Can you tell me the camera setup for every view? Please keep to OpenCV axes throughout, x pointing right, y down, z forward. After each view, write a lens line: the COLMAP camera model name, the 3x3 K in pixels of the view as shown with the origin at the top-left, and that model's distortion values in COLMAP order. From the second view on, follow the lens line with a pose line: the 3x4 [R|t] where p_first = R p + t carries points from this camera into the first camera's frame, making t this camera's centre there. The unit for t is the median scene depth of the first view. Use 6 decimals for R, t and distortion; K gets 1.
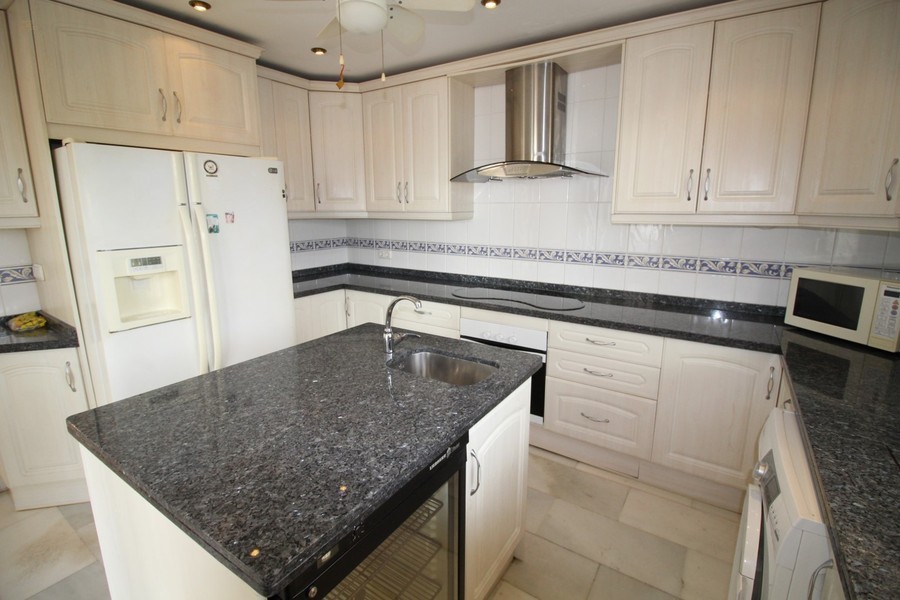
lens RADIAL K [[420.0, 0, 449.9], [0, 420.0, 289.5], [0, 0, 1]] dist [-0.002160, -0.000984]
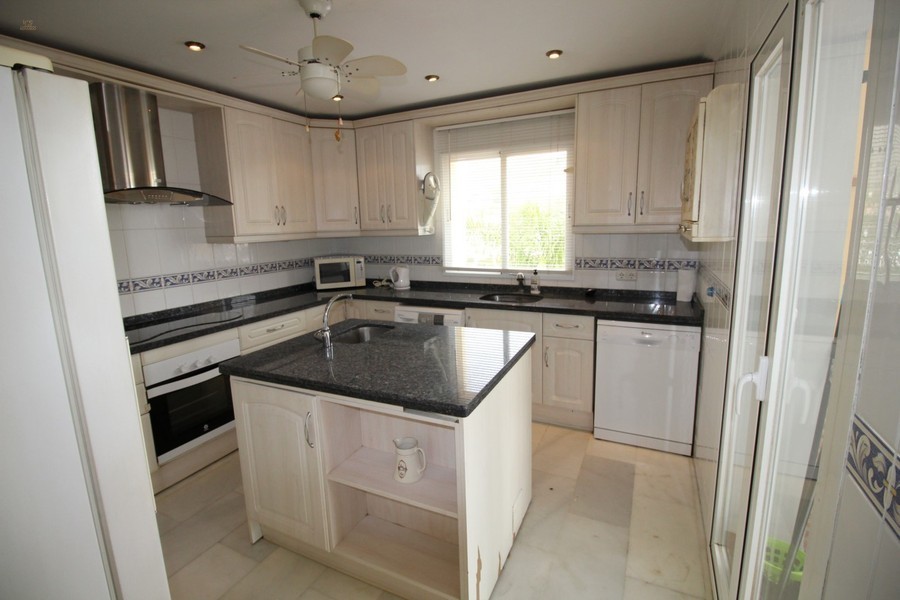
lens RADIAL K [[420.0, 0, 449.9], [0, 420.0, 289.5], [0, 0, 1]] dist [-0.002160, -0.000984]
pose [[-0.146107, -0.151985, 0.977524, -0.960723], [0.217151, 0.959101, 0.181578, -0.111874], [-0.965141, 0.238801, -0.107128, 0.538367]]
